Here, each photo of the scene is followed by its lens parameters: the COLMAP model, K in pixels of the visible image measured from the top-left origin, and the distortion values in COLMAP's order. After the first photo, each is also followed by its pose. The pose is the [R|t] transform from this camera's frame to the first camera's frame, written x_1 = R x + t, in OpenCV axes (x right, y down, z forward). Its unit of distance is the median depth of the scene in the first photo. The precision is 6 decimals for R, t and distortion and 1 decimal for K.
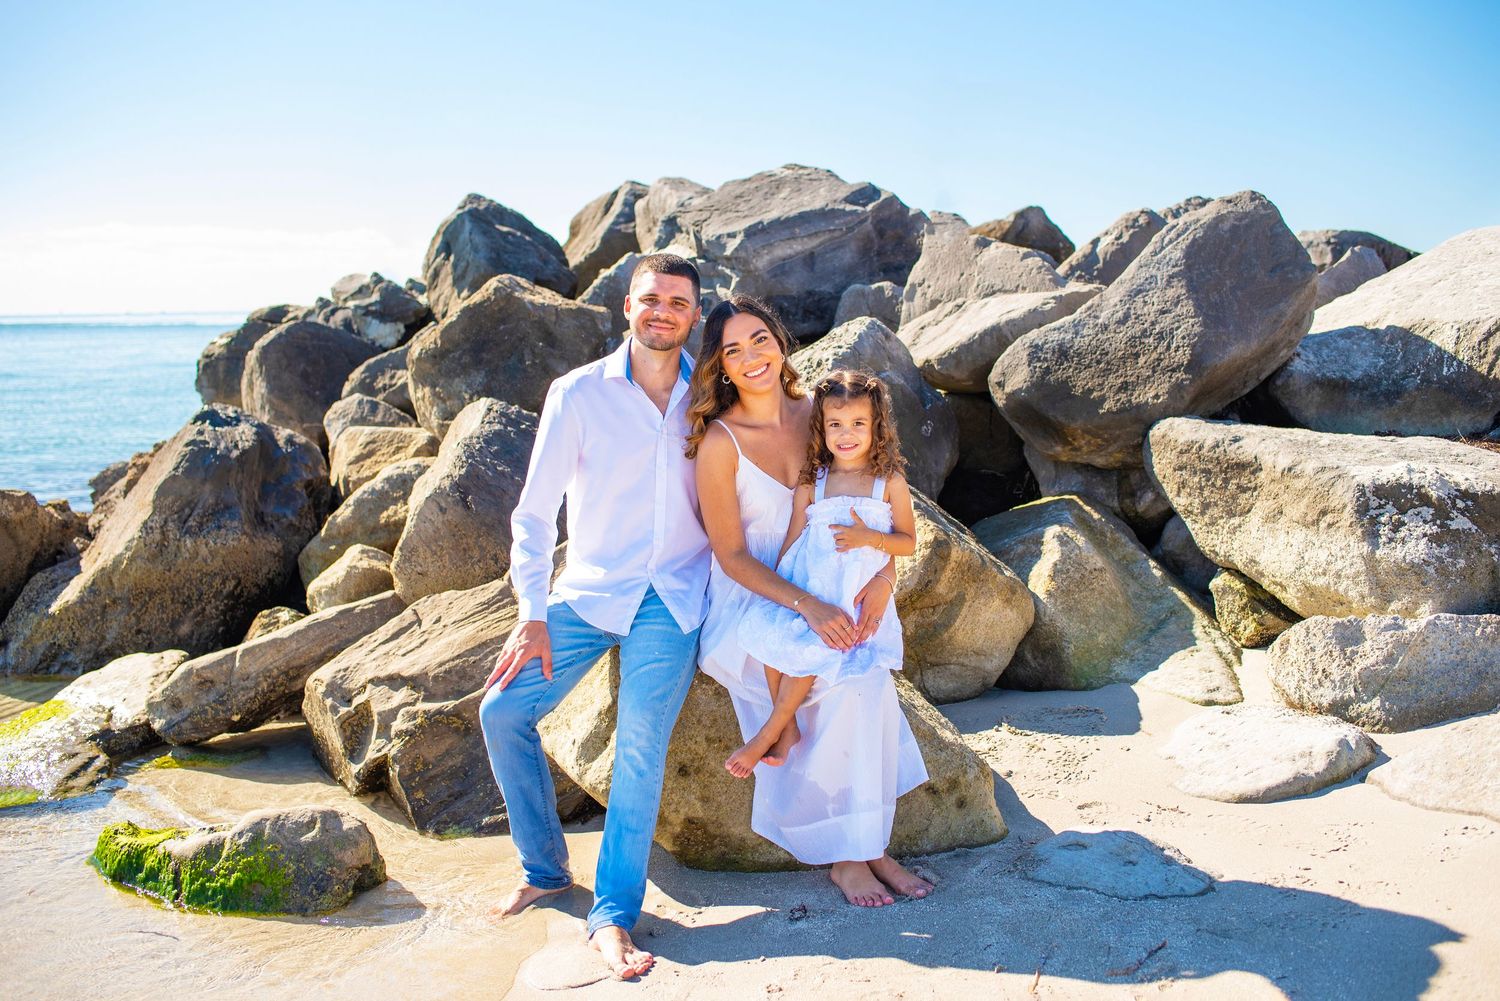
lens RADIAL K [[1477.7, 0, 750.0], [0, 1477.7, 500.5], [0, 0, 1]] dist [-0.097616, 0.109868]
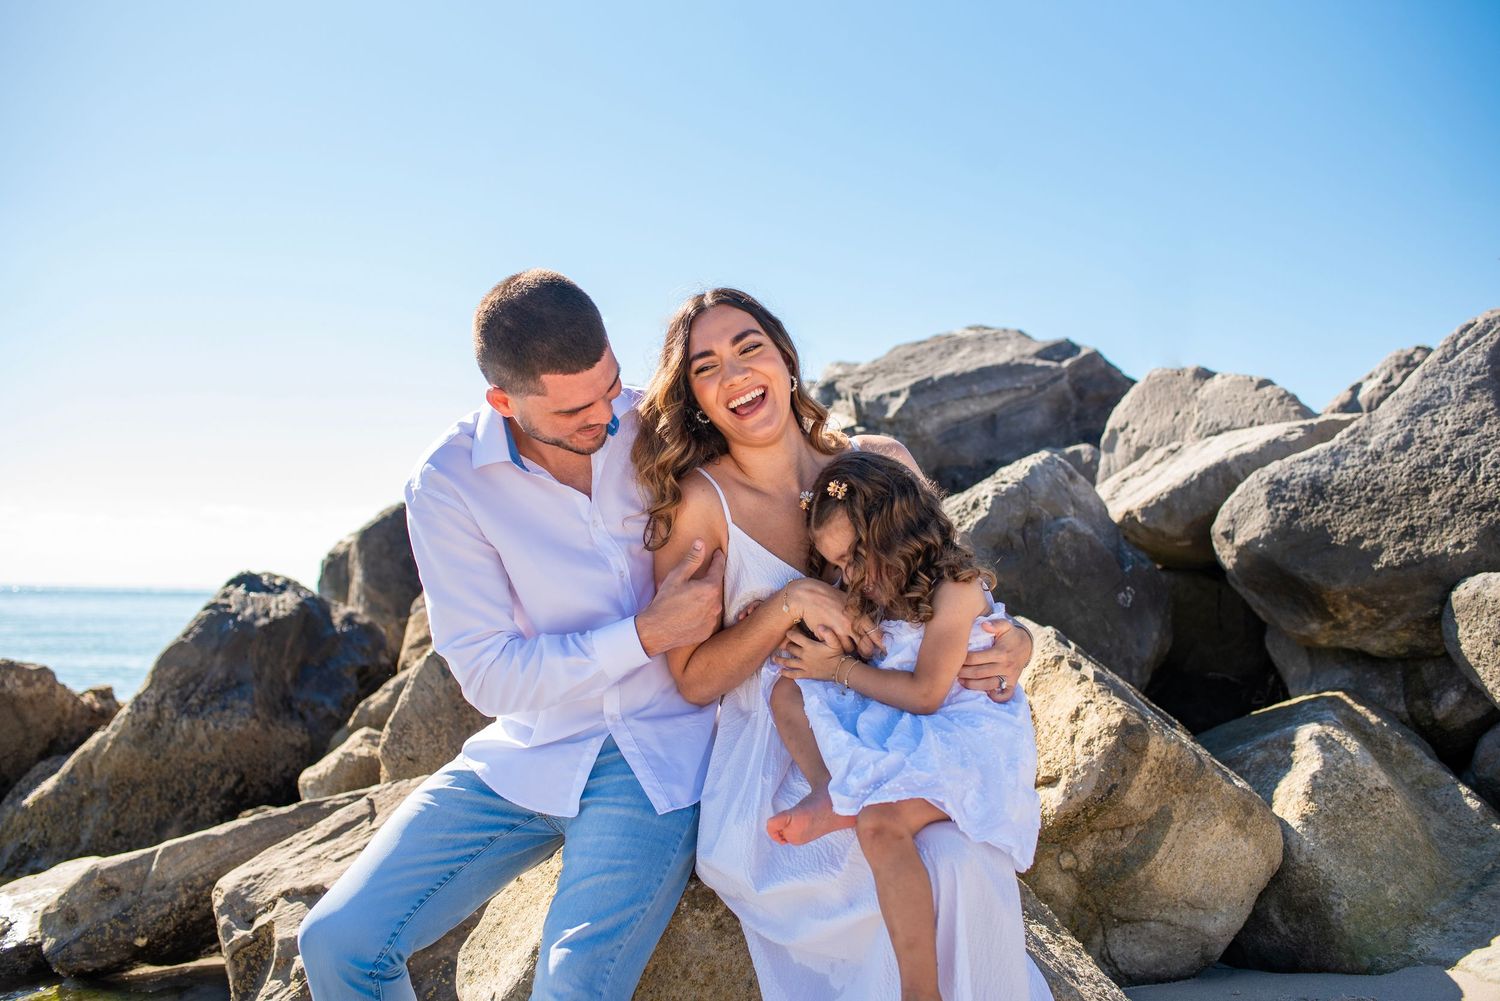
lens RADIAL K [[1456.3, 0, 750.0], [0, 1456.3, 500.5], [0, 0, 1]] dist [-0.100656, 0.103229]
pose [[0.986187, 0.009880, -0.165342, 0.056051], [-0.042070, 0.980426, -0.192339, 0.050337], [0.160205, 0.196638, 0.967299, 0.278831]]
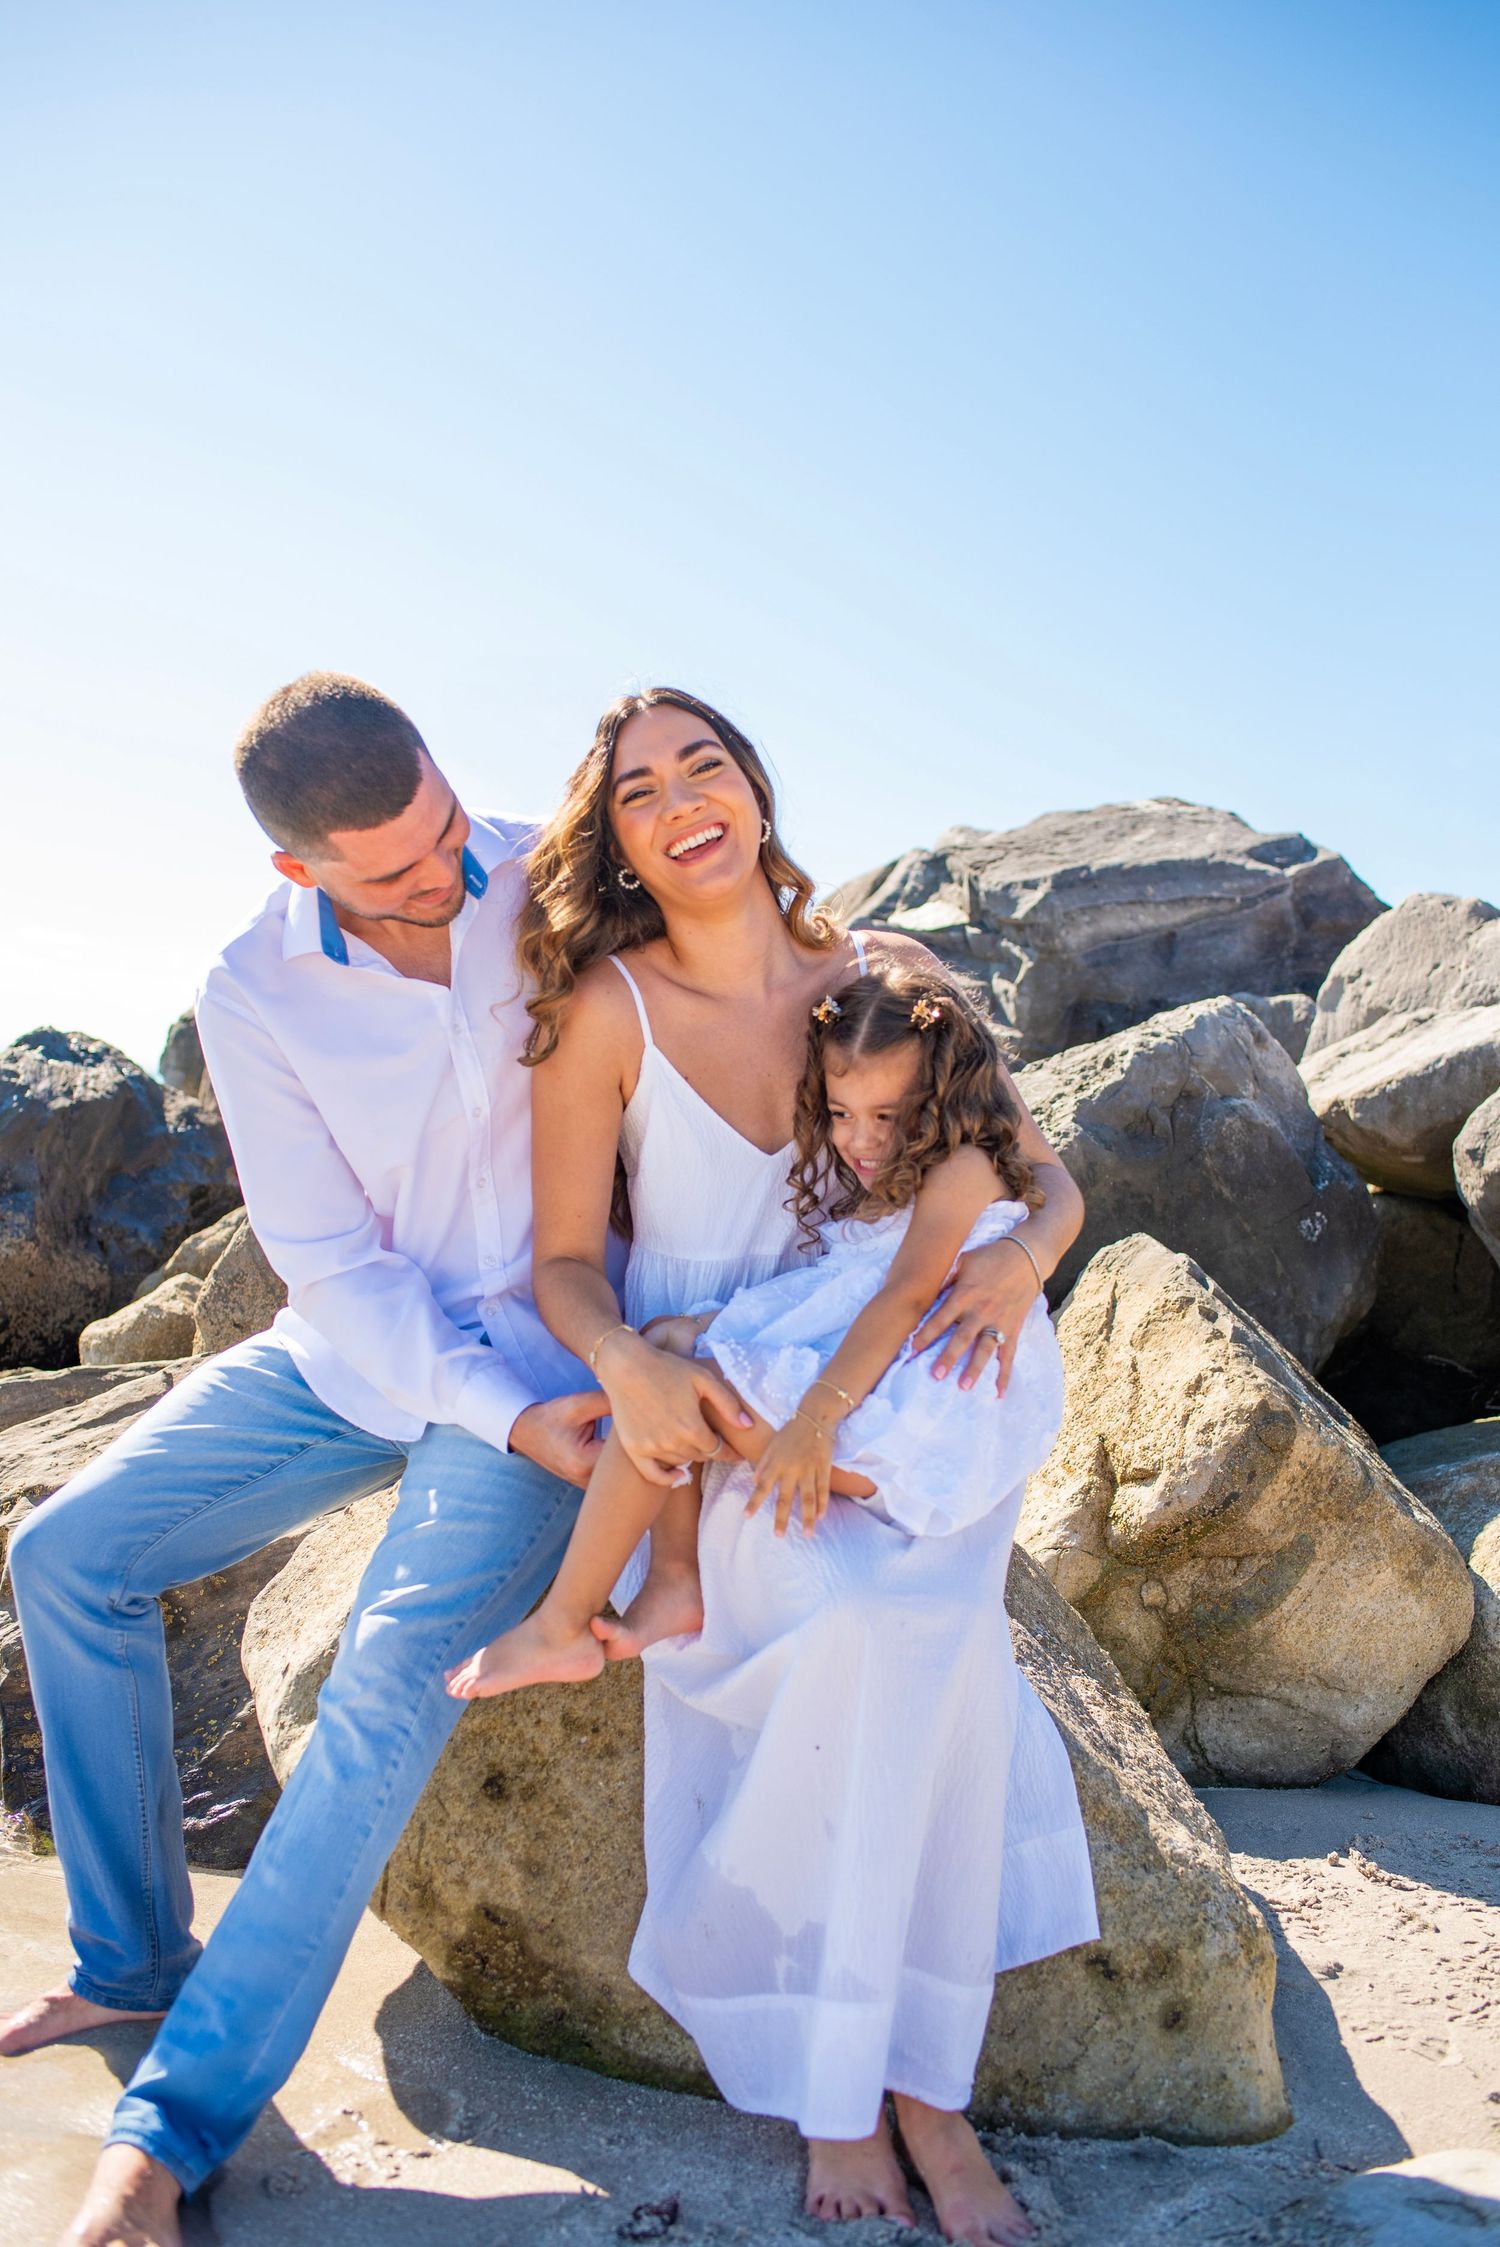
lens RADIAL K [[2181.5, 0, 741.1], [0, 2181.5, 1126.4], [0, 0, 1]] dist [-0.100656, 0.103229]
pose [[0.969374, 0.142388, -0.200098, 0.076968], [-0.171530, 0.975647, -0.136713, 0.050725], [0.175759, 0.166849, 0.970191, 0.269515]]
